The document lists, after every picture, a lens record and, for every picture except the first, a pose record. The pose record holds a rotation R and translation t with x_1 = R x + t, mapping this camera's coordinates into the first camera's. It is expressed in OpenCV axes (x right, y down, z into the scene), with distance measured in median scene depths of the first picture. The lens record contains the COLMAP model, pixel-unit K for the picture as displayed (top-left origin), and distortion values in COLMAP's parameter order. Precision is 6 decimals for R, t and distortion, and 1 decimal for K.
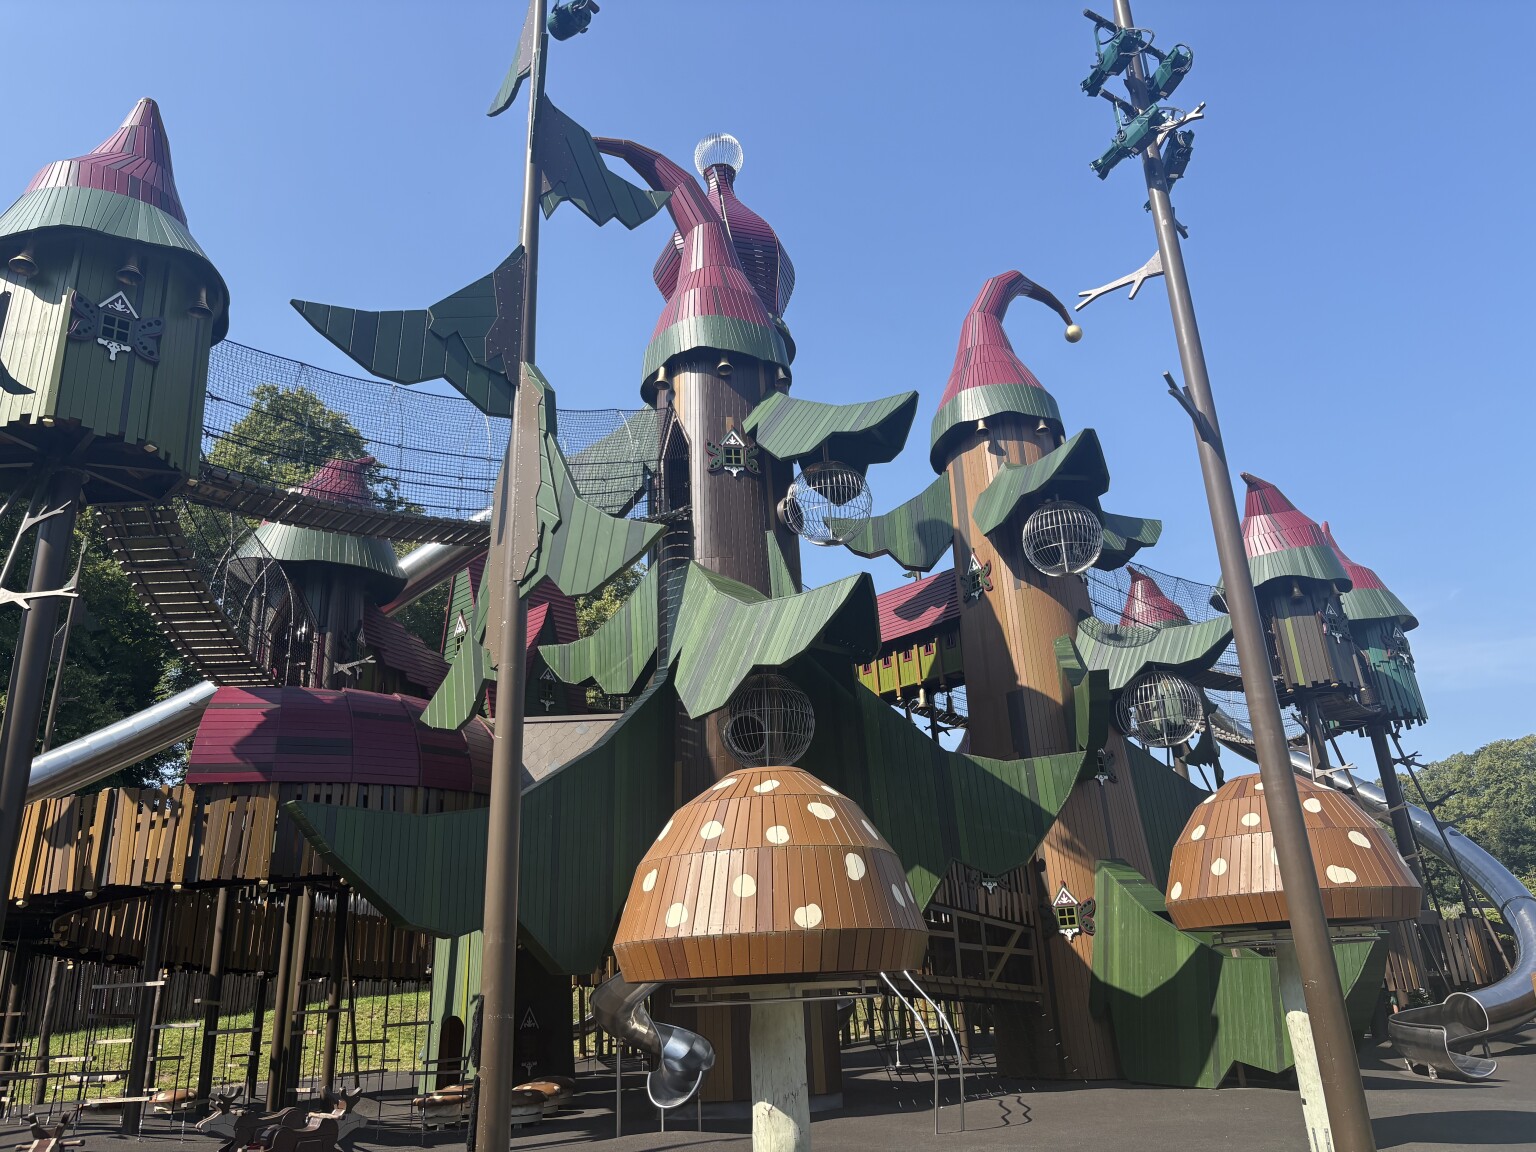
lens RADIAL K [[1179.6, 0, 787.0], [0, 1179.6, 568.0], [0, 0, 1]] dist [0.050151, -0.059618]
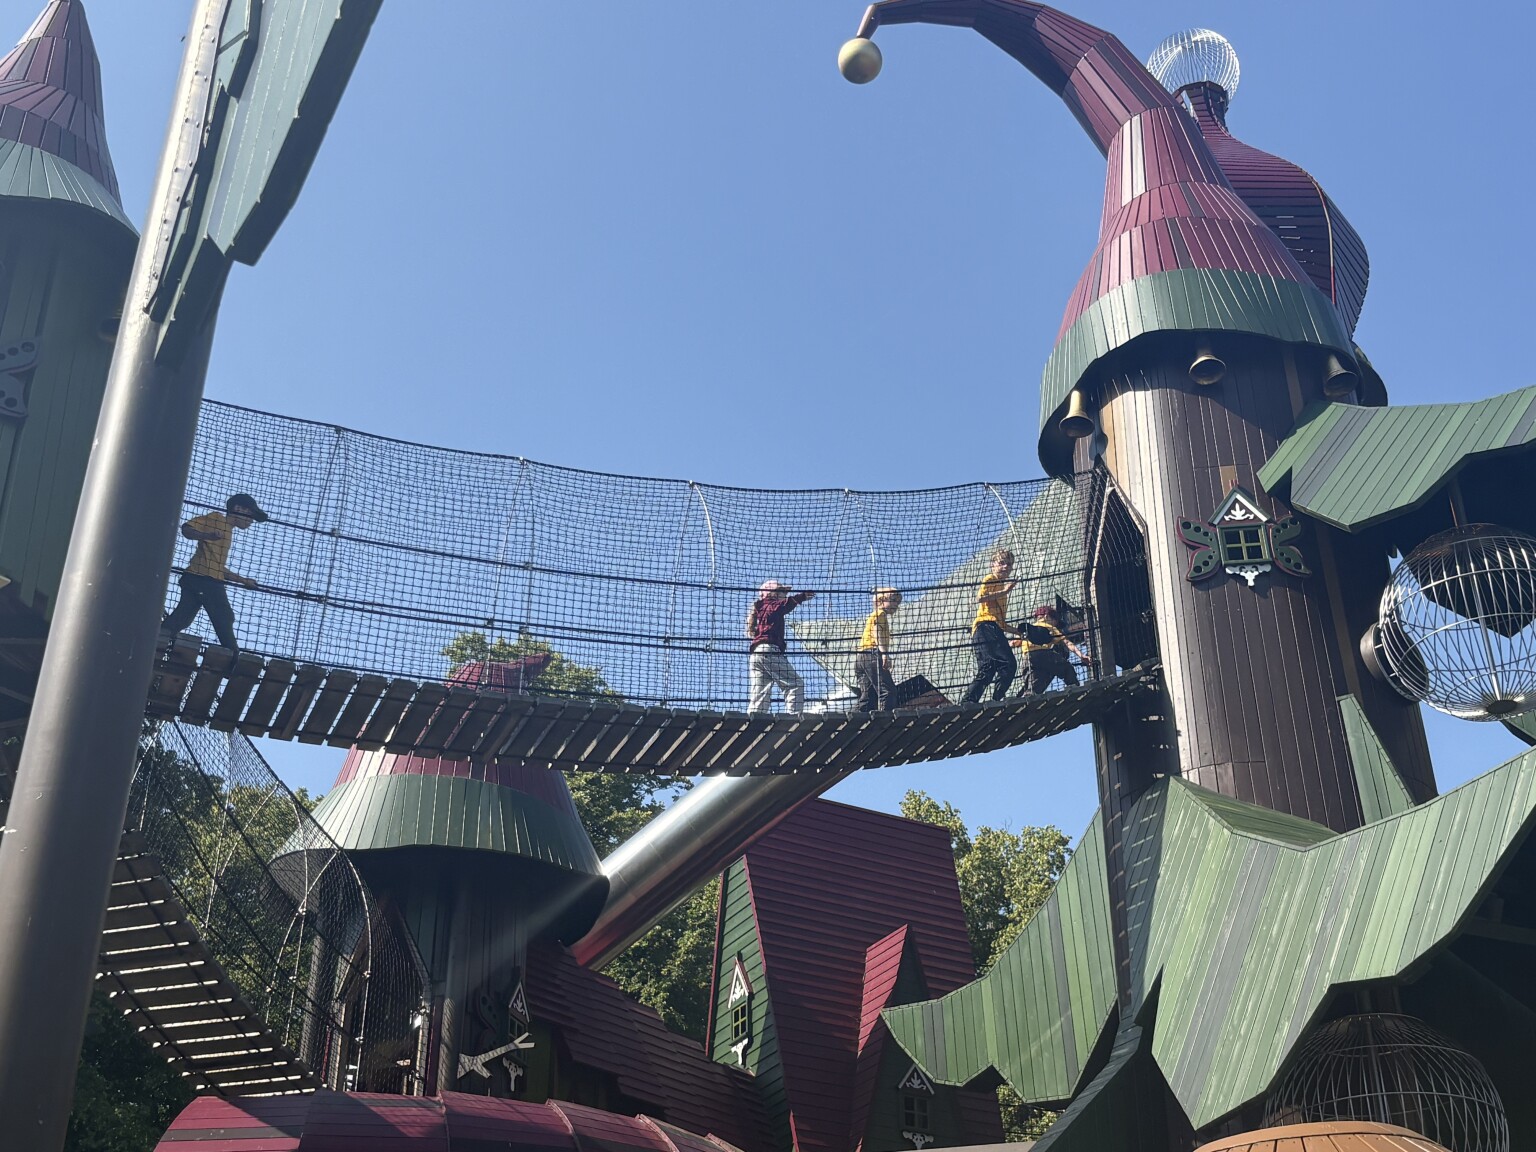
lens RADIAL K [[2064.2, 0, 780.9], [0, 2064.2, 565.7], [0, 0, 1]] dist [0.144546, 0.000000]
pose [[0.948524, -0.125738, -0.290676, 0.018198], [0.068791, 0.977695, -0.198445, 0.063008], [0.309144, 0.168234, 0.936017, 0.205761]]
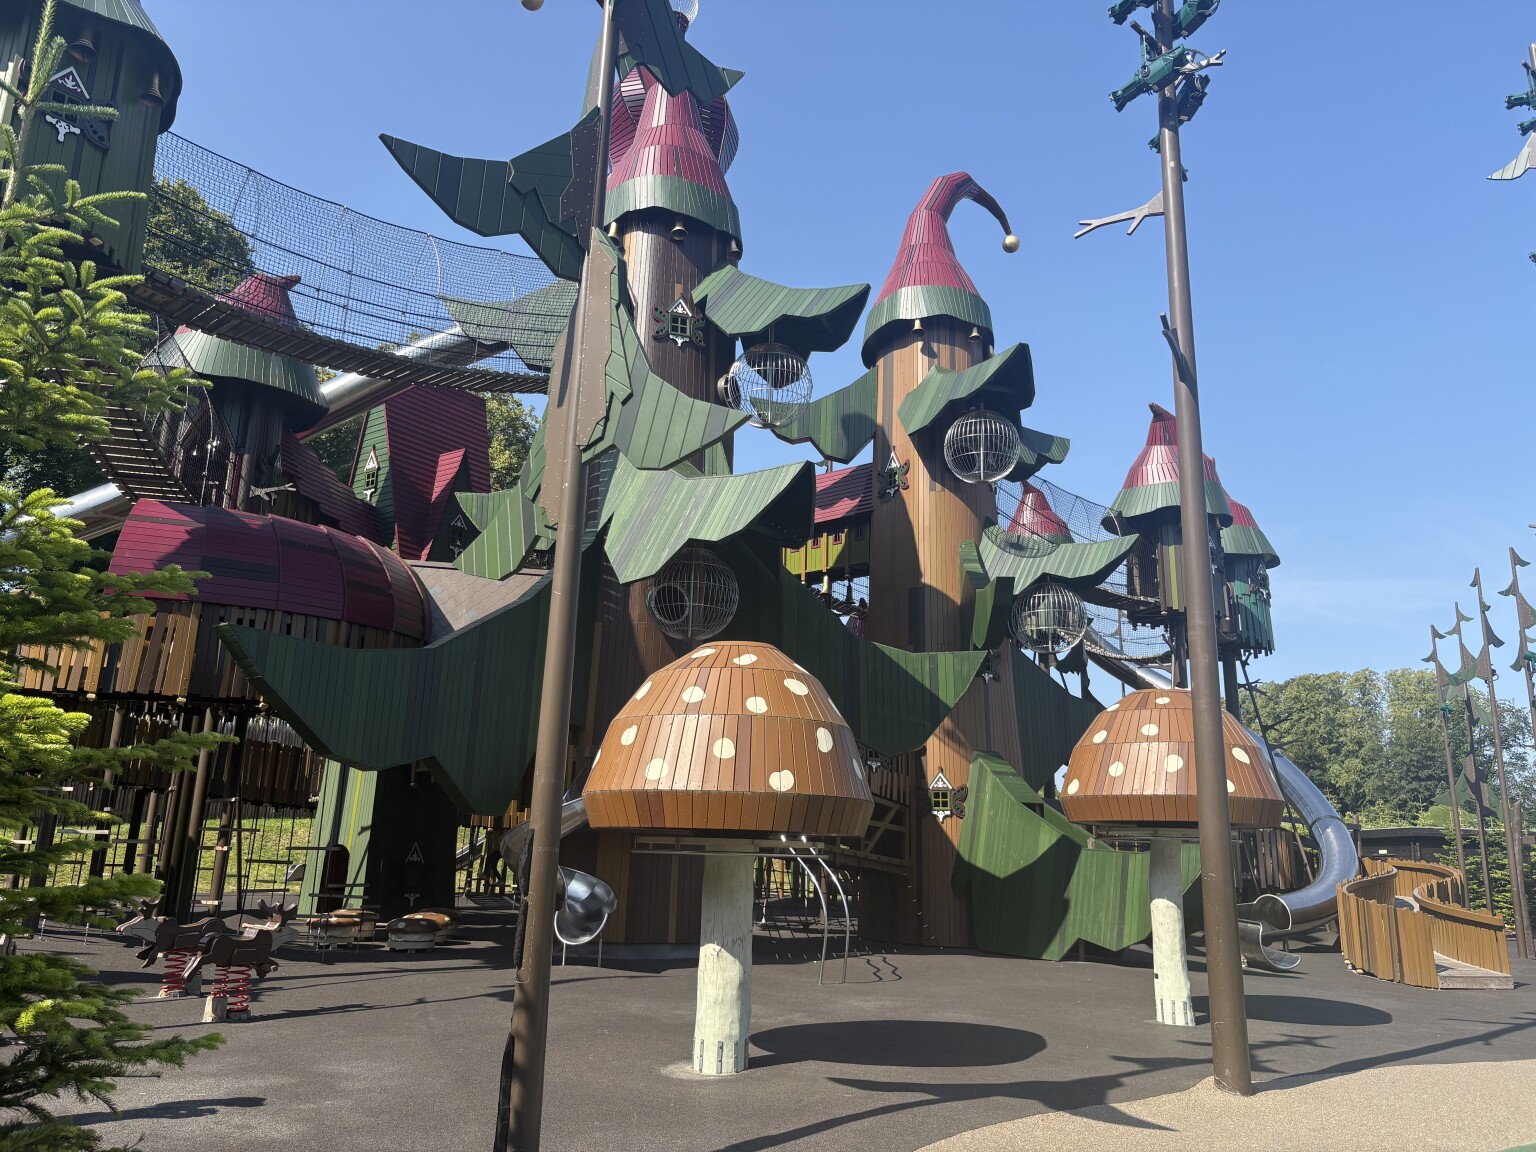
lens RADIAL K [[1179.6, 0, 790.5], [0, 1179.6, 575.7], [0, 0, 1]] dist [0.050151, -0.059618]
pose [[0.987201, 0.106290, 0.118901, -0.051707], [-0.118928, 0.987357, 0.104795, -0.002305], [-0.106259, -0.117594, 0.987360, -0.018487]]
